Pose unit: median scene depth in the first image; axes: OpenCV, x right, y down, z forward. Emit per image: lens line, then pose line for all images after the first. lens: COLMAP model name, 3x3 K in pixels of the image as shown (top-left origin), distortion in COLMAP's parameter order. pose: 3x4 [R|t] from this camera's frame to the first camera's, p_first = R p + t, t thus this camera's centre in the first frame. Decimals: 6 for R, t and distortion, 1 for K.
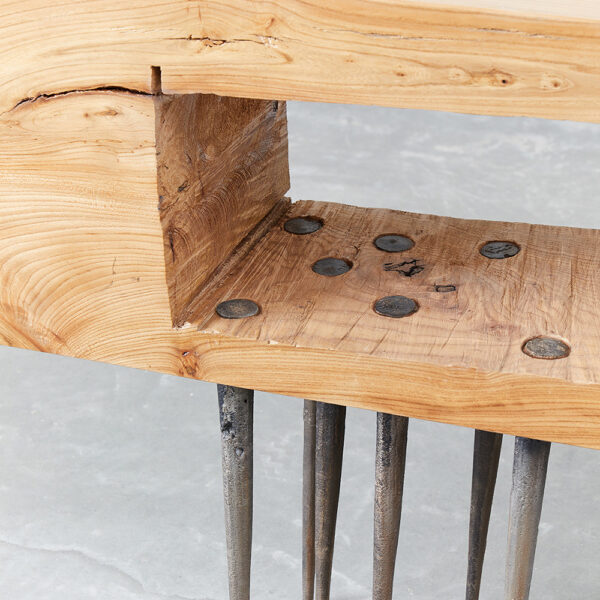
lens RADIAL K [[1746.2, 0, 300.0], [0, 1746.2, 300.0], [0, 0, 1]] dist [-0.108880, -0.311215]
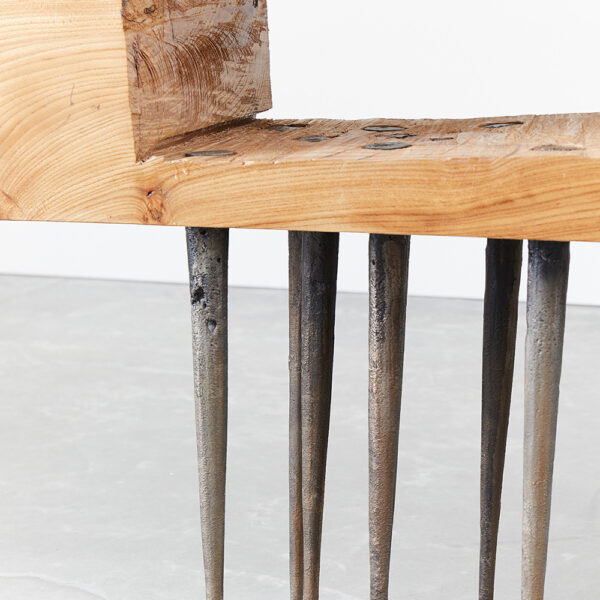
lens RADIAL K [[1746.2, 0, 300.0], [0, 1746.2, 300.0], [0, 0, 1]] dist [-0.108880, -0.311215]
pose [[0.999965, -0.007956, -0.002476, 0.011897], [0.007066, 0.967153, -0.254096, 0.306264], [0.004416, 0.254070, 0.967176, 0.158809]]
